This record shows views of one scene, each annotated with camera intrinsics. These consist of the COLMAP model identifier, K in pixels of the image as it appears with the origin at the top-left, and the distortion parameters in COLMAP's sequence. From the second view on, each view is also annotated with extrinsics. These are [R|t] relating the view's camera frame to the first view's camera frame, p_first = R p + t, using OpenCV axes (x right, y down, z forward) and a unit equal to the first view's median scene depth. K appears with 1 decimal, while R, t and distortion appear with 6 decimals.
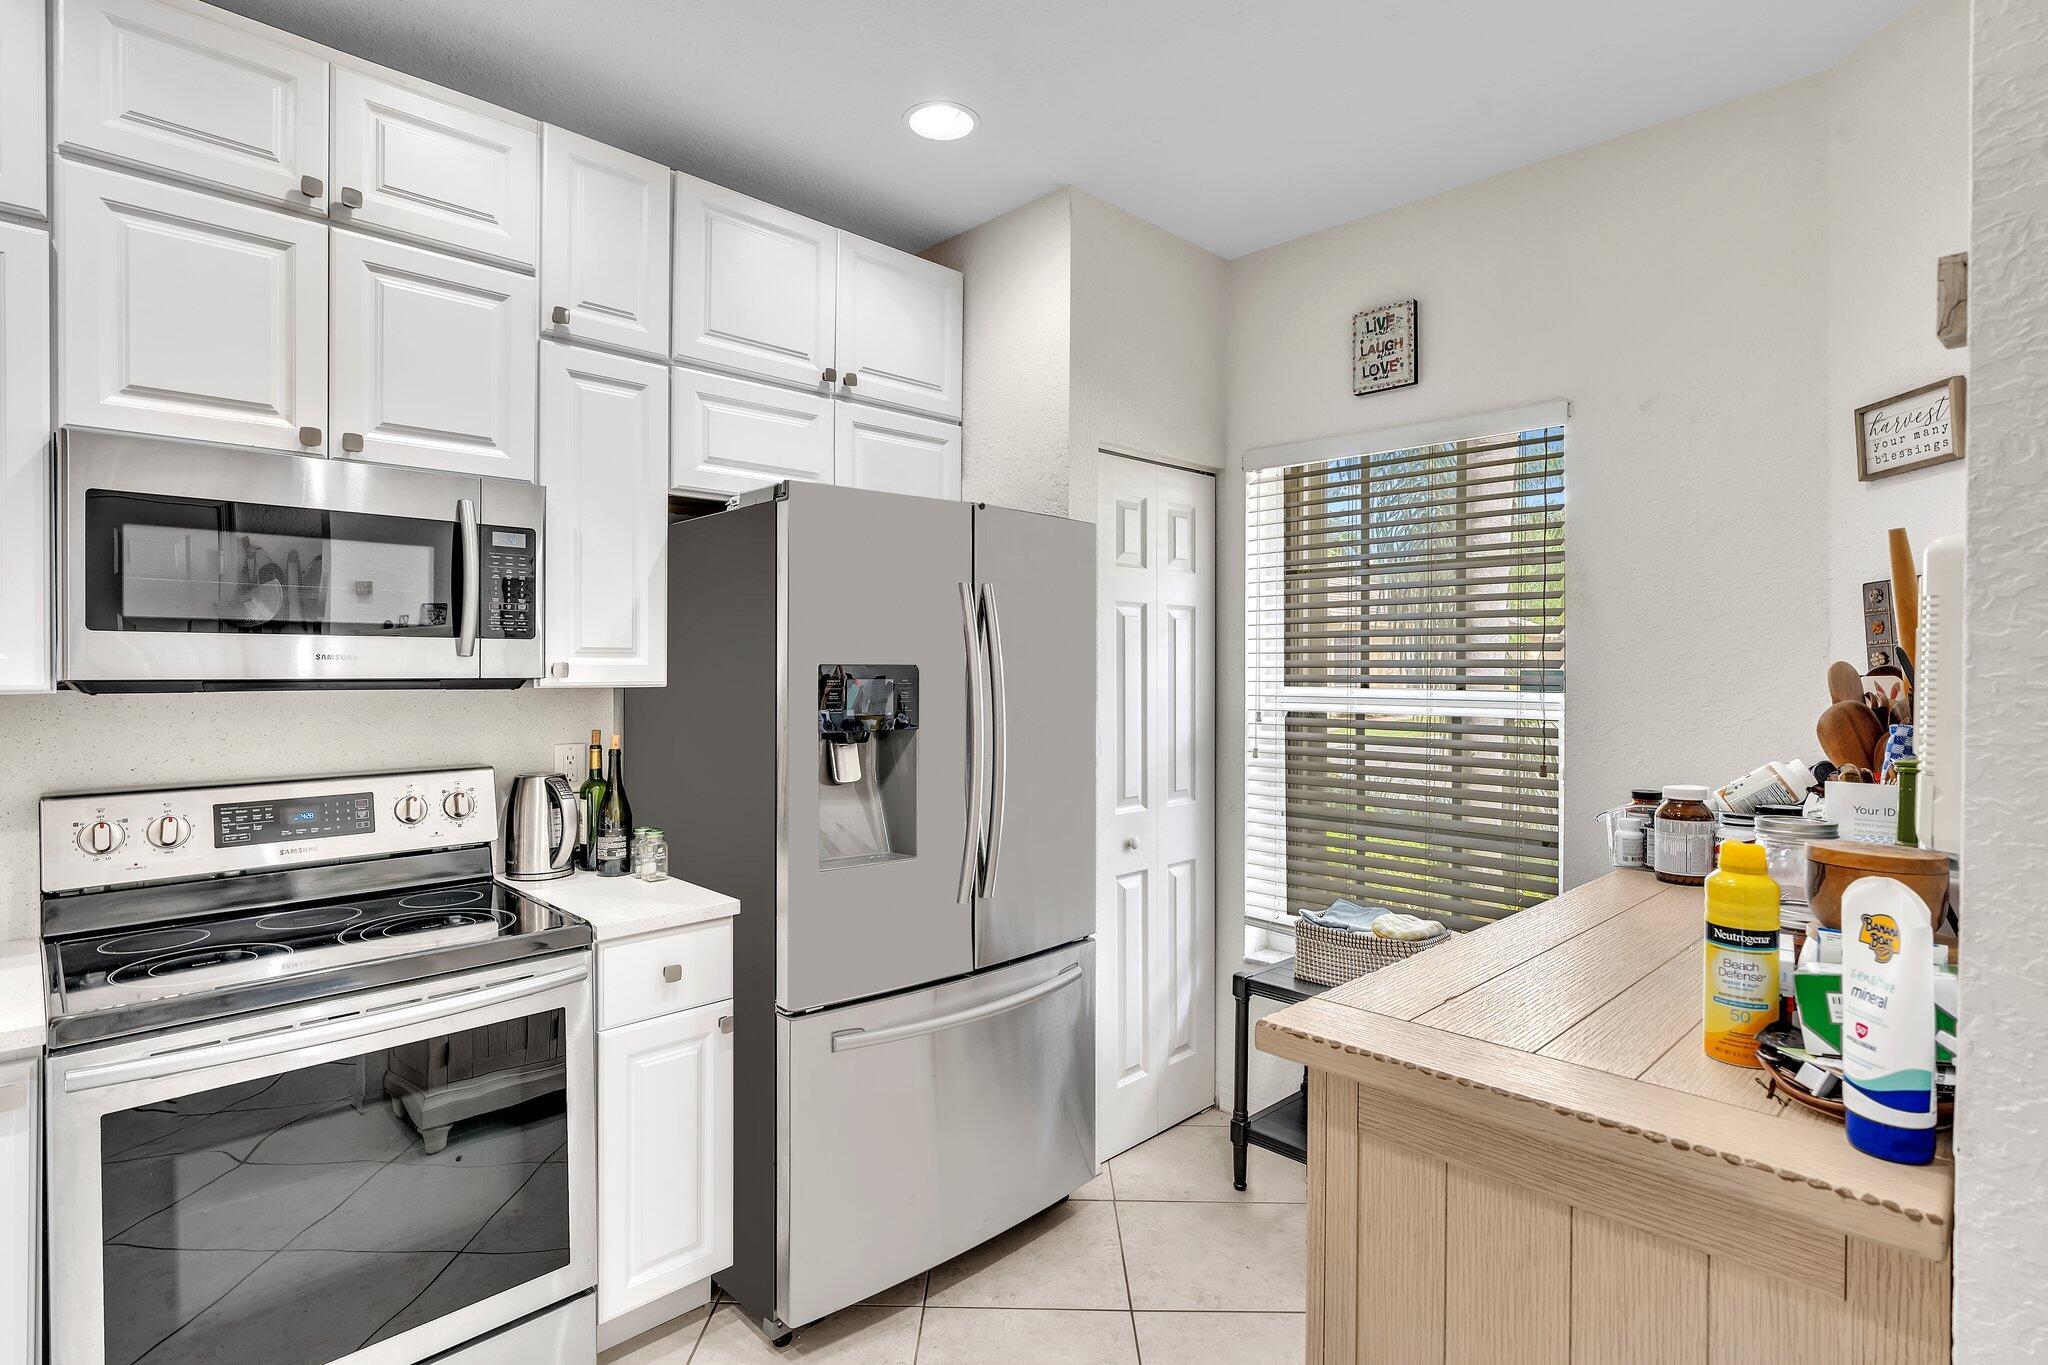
lens RADIAL K [[1025.9, 0, 1018.3], [0, 1025.9, 673.1], [0, 0, 1]] dist [-0.005991, 0.001178]
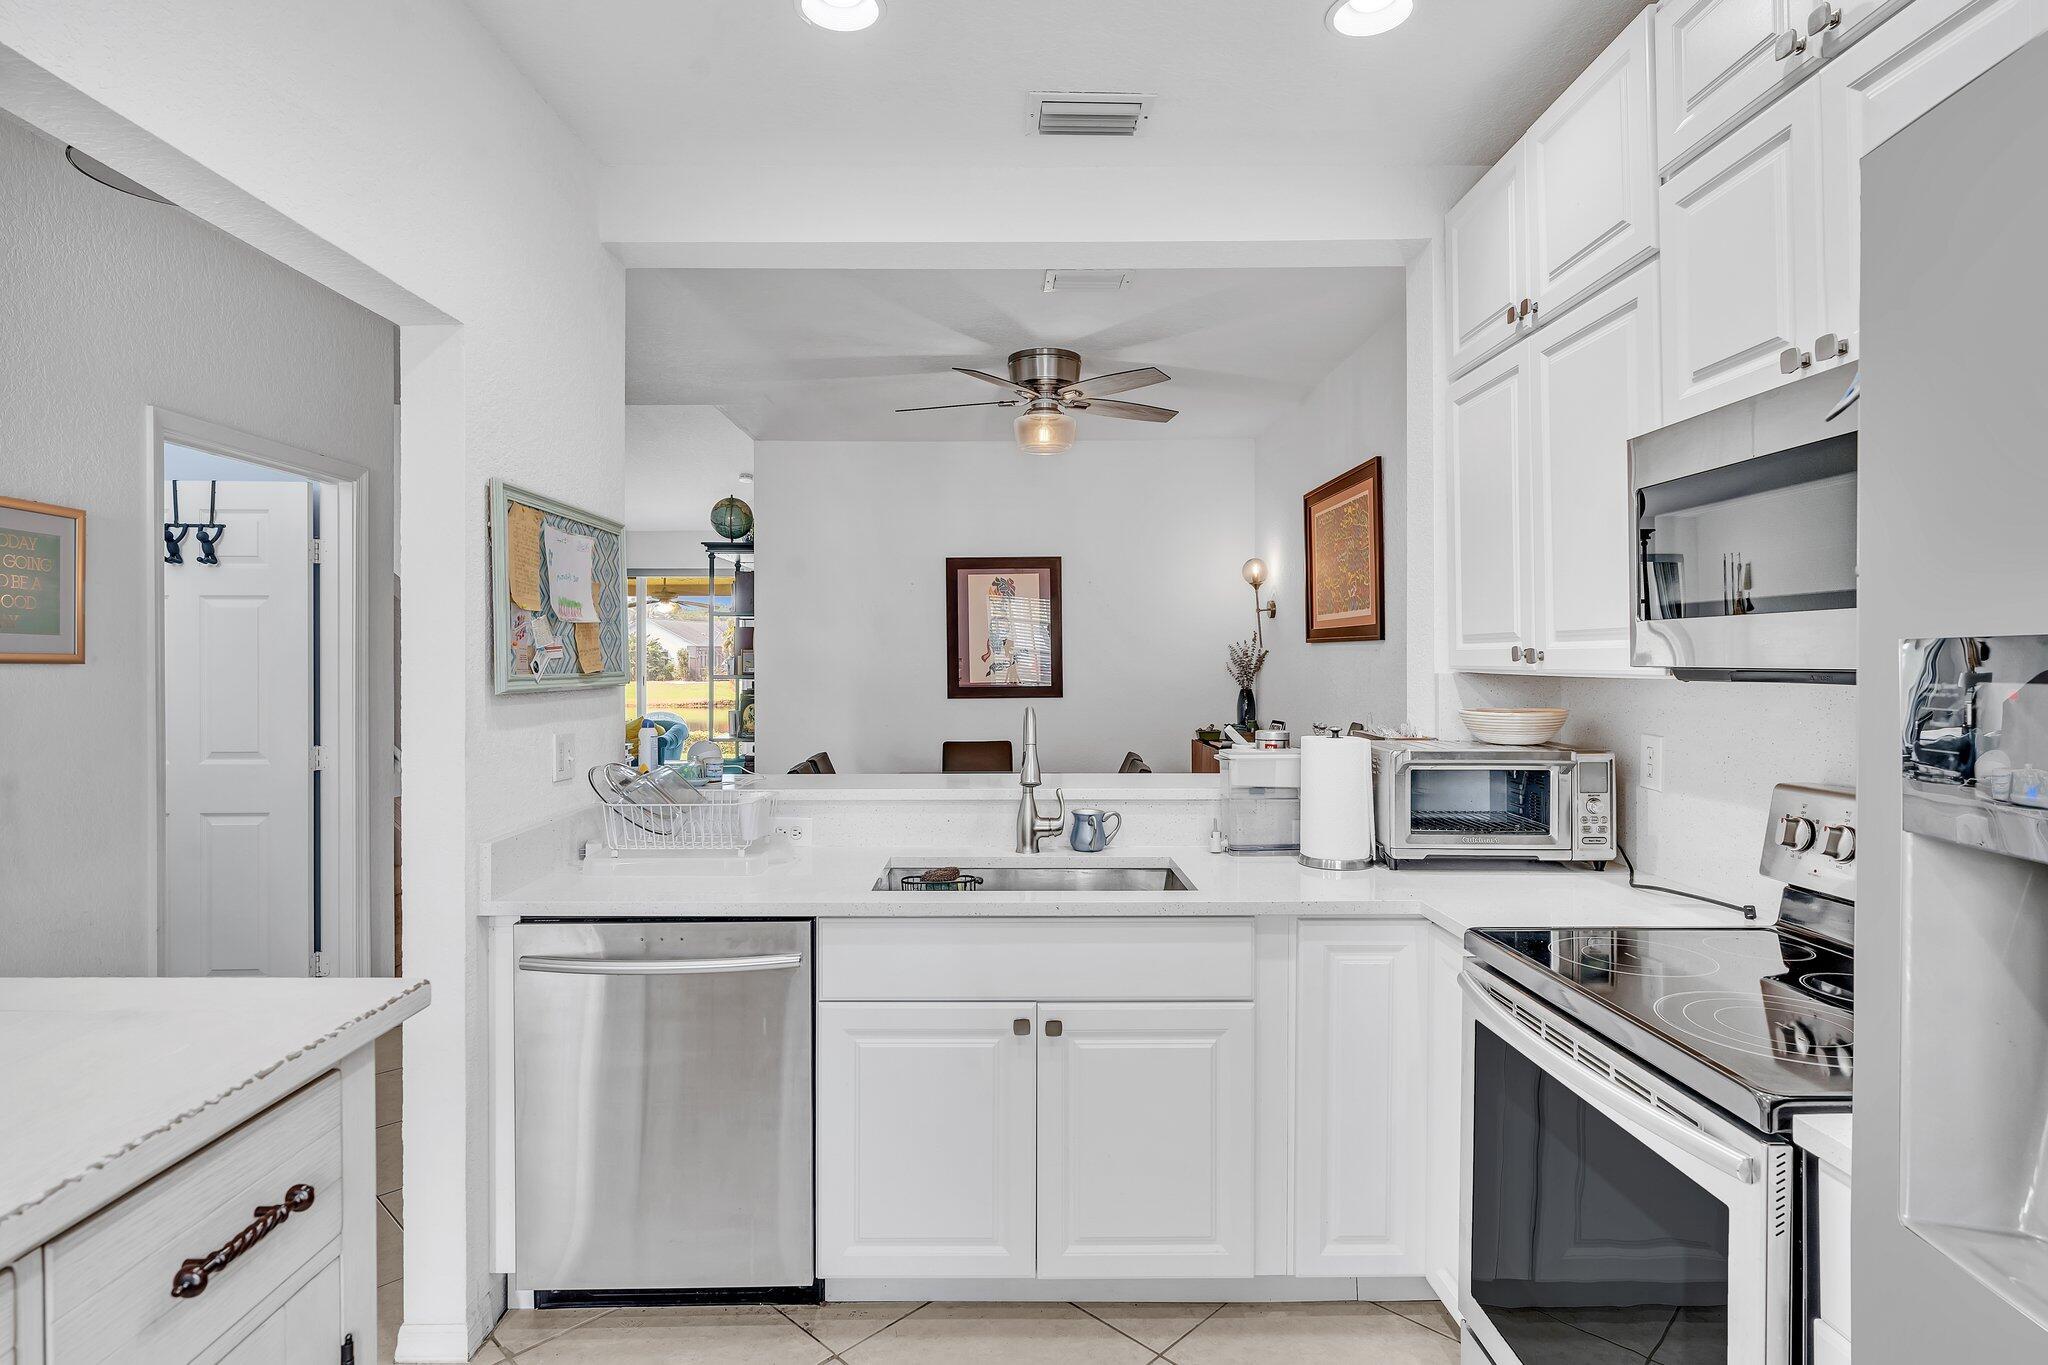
lens RADIAL K [[1057.7, 0, 1016.5], [0, 1057.7, 658.9], [0, 0, 1]] dist [-0.017601, 0.003088]
pose [[-0.694242, -0.002614, -0.719737, 0.268087], [-0.006702, 0.999974, 0.002833, 0.000527], [0.719710, 0.006790, -0.694241, 0.996689]]
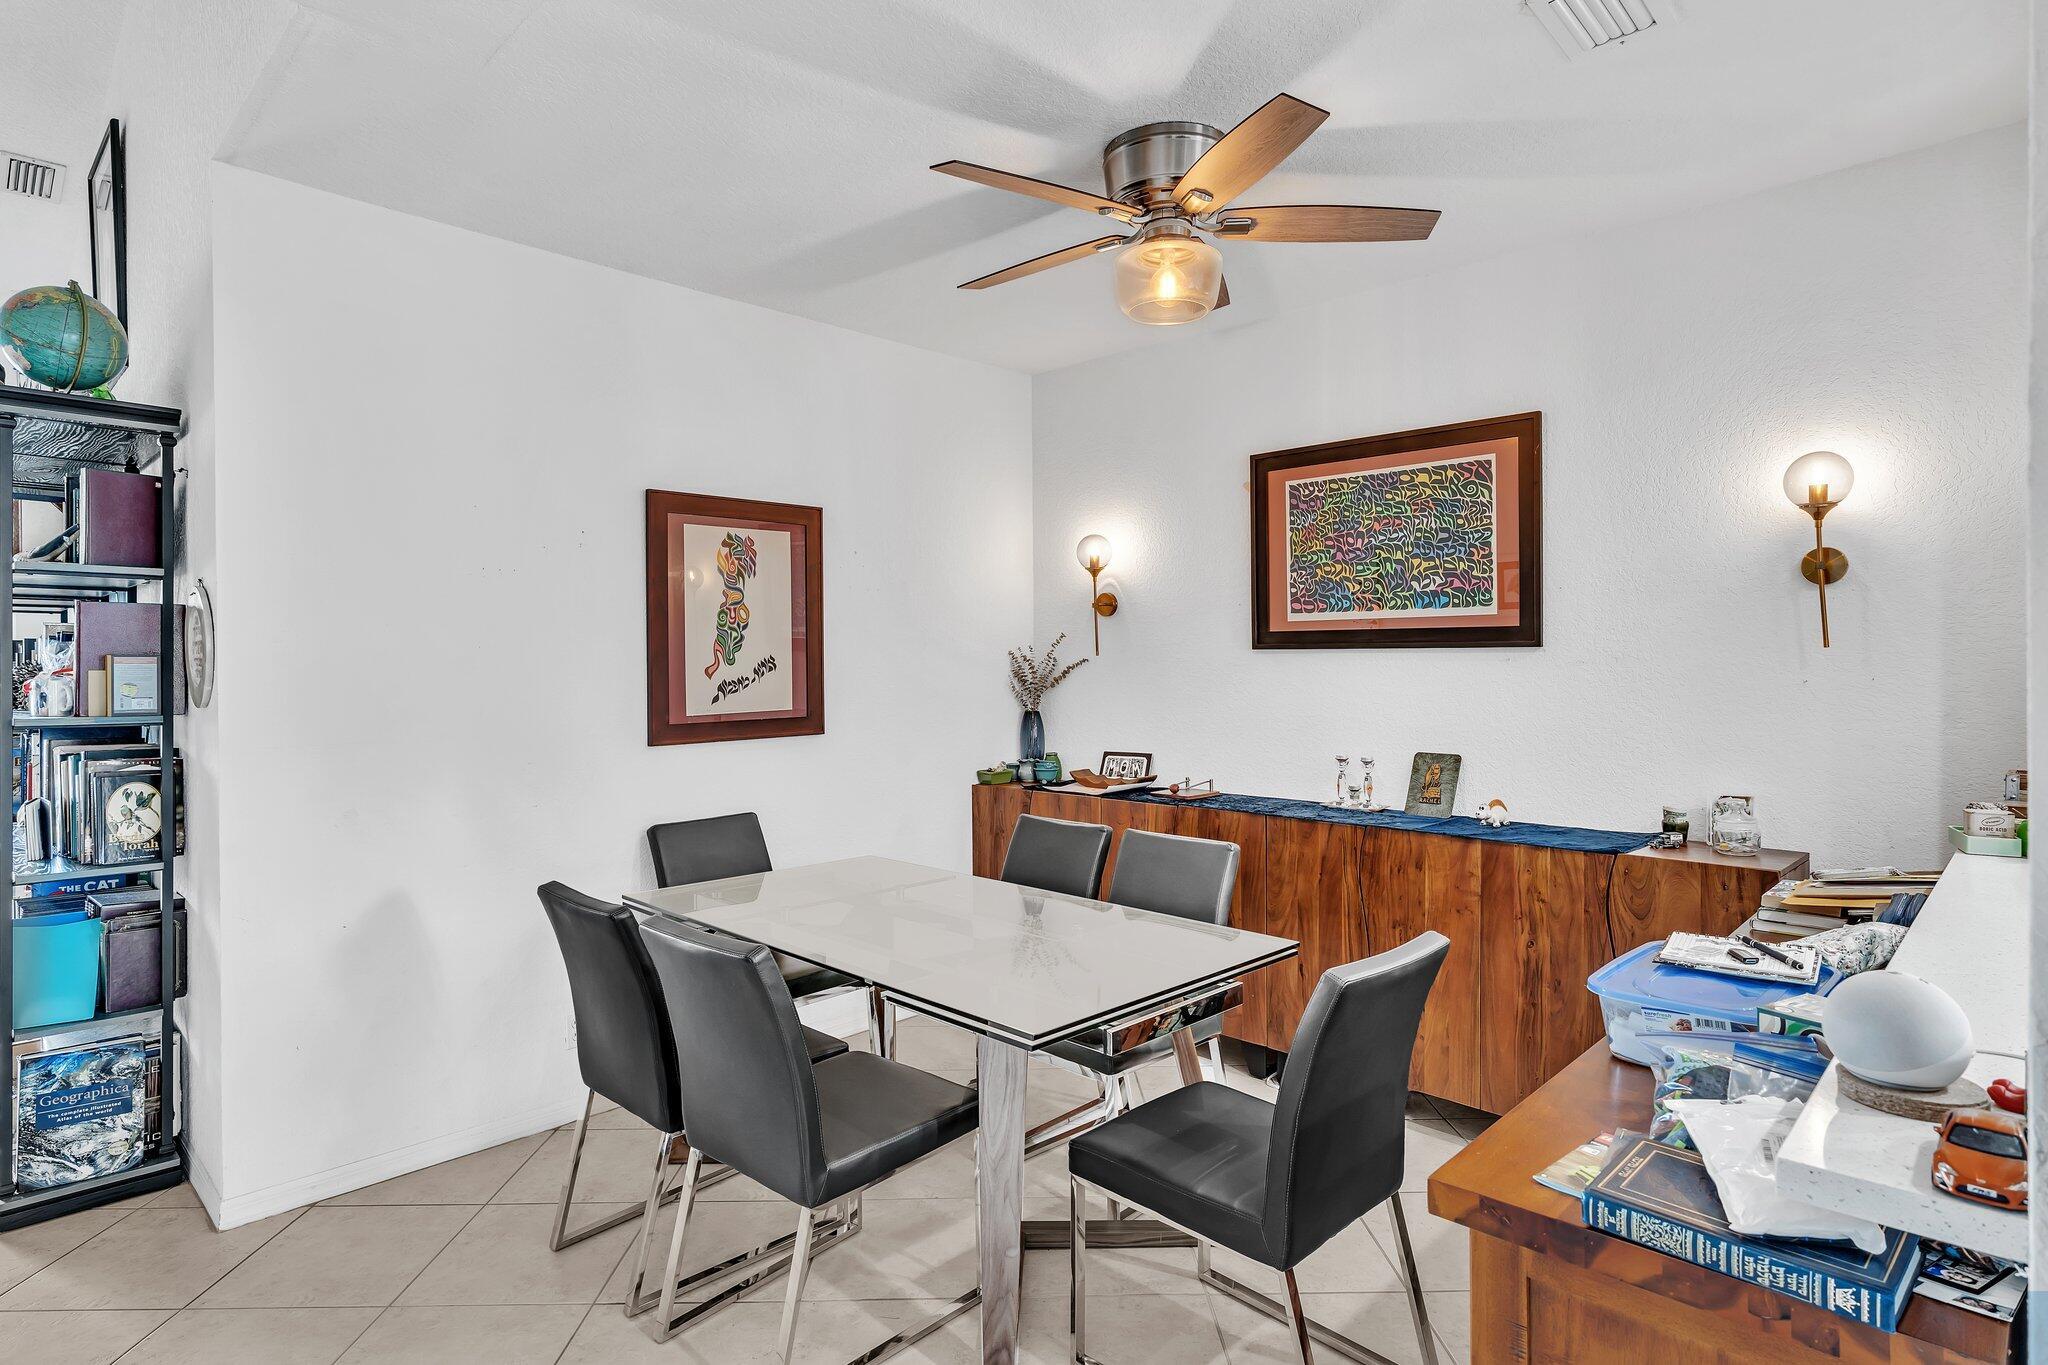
lens RADIAL K [[1057.7, 0, 1017.7], [0, 1057.7, 673.5], [0, 0, 1]] dist [-0.017601, 0.003088]
pose [[0.022609, 0.005250, -0.999731, -0.092654], [-0.002798, 0.999983, 0.005188, -0.000454], [0.999740, 0.002680, 0.022623, -0.643805]]
